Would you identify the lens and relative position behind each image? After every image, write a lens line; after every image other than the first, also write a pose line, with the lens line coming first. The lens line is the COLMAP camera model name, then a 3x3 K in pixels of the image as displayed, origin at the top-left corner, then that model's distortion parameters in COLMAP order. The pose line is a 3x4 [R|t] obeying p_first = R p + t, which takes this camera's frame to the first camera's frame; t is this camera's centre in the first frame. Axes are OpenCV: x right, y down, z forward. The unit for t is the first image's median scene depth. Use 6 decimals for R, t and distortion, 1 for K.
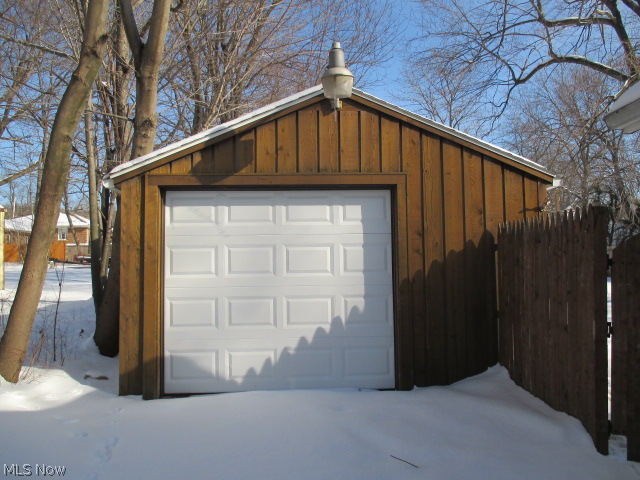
lens RADIAL K [[537.7, 0, 318.8], [0, 537.7, 242.9], [0, 0, 1]] dist [0.042121, 0.003926]
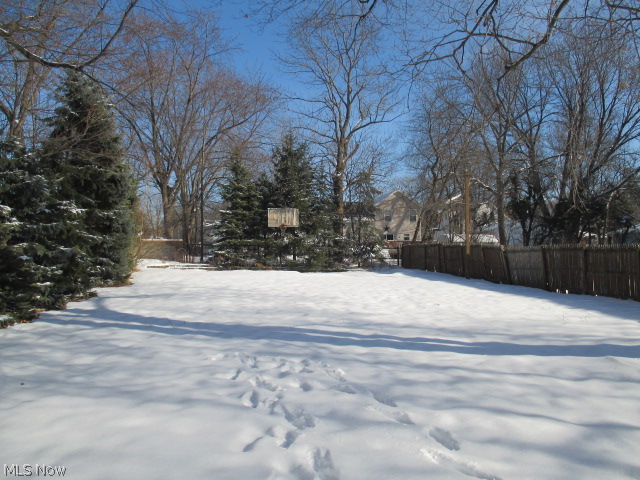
lens RADIAL K [[537.7, 0, 320.5], [0, 537.7, 240.0], [0, 0, 1]] dist [0.042121, 0.003926]
pose [[0.990872, 0.017217, 0.133702, 0.087023], [-0.015933, 0.999816, -0.010671, 0.007346], [-0.133862, 0.008443, 0.990964, 0.174789]]
